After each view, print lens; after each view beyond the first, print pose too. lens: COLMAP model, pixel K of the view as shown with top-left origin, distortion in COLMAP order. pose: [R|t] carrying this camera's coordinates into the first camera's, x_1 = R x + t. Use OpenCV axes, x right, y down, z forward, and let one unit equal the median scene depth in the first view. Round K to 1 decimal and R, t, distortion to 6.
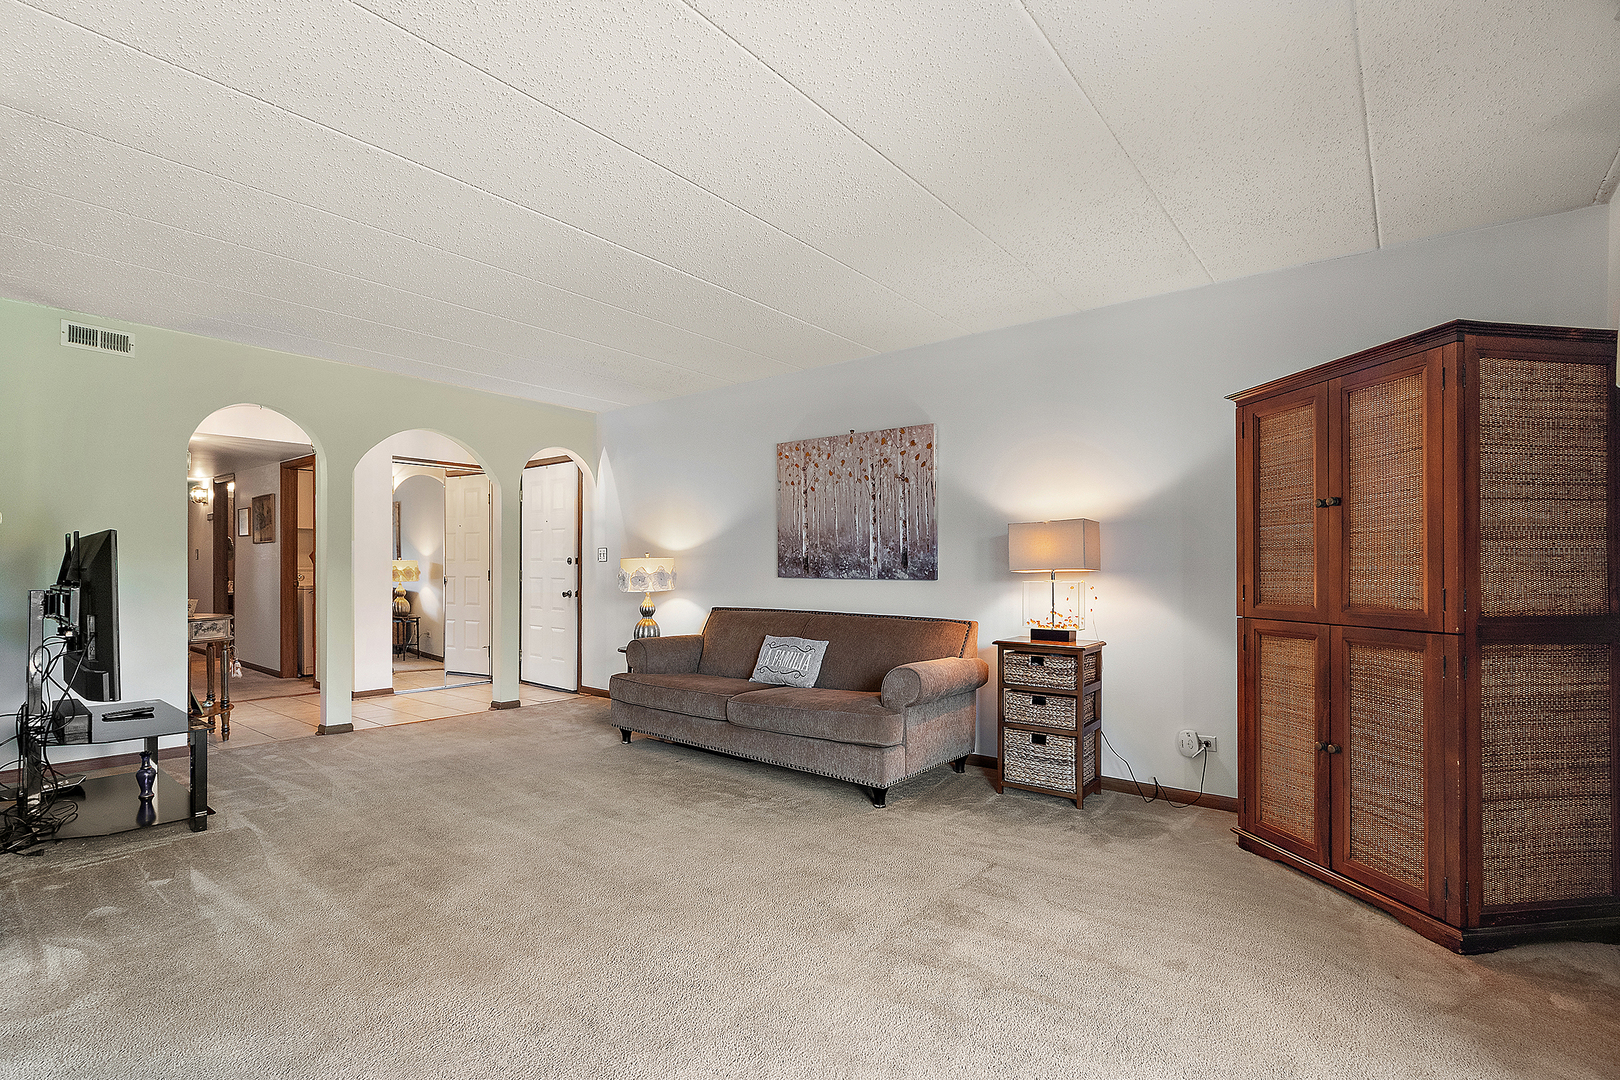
lens RADIAL K [[723.1, 0, 819.3], [0, 723.1, 572.1], [0, 0, 1]] dist [-0.013683, 0.002230]
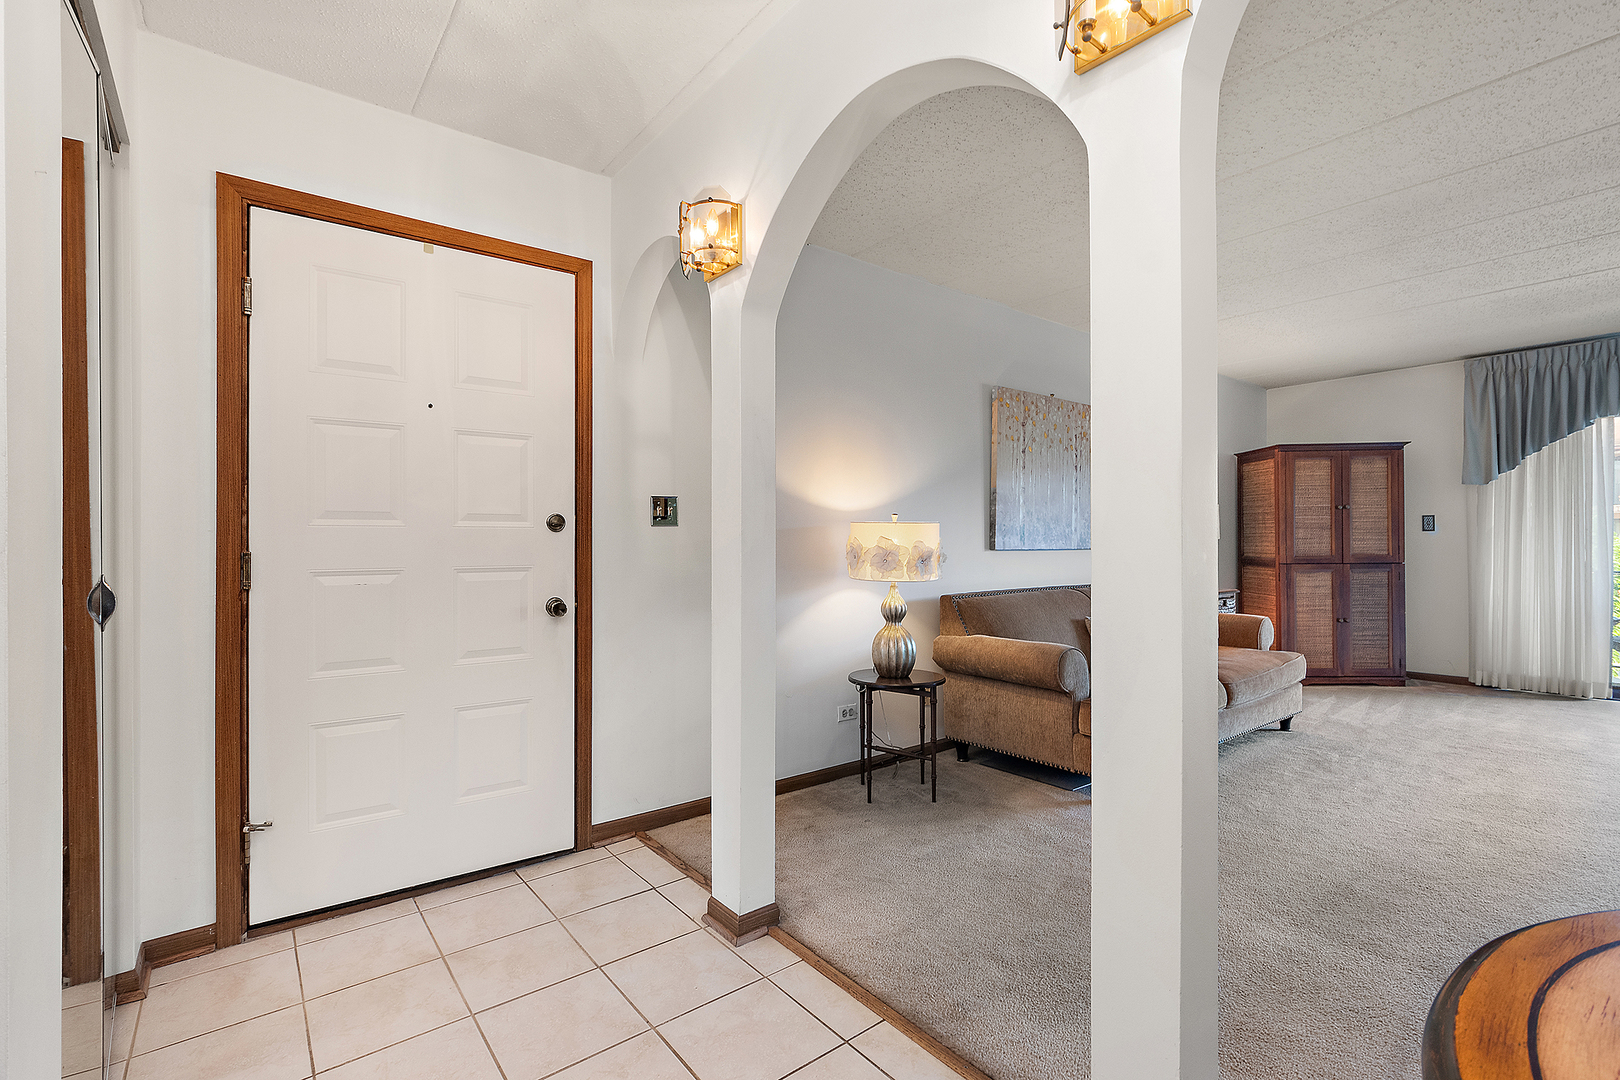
lens RADIAL K [[723.1, 0, 766.6], [0, 723.1, 538.7], [0, 0, 1]] dist [-0.013683, 0.002230]
pose [[0.269869, -0.003371, 0.962891, -1.004199], [0.008435, 0.999964, 0.001136, -0.009990], [-0.962860, 0.007815, 0.269887, 1.140178]]
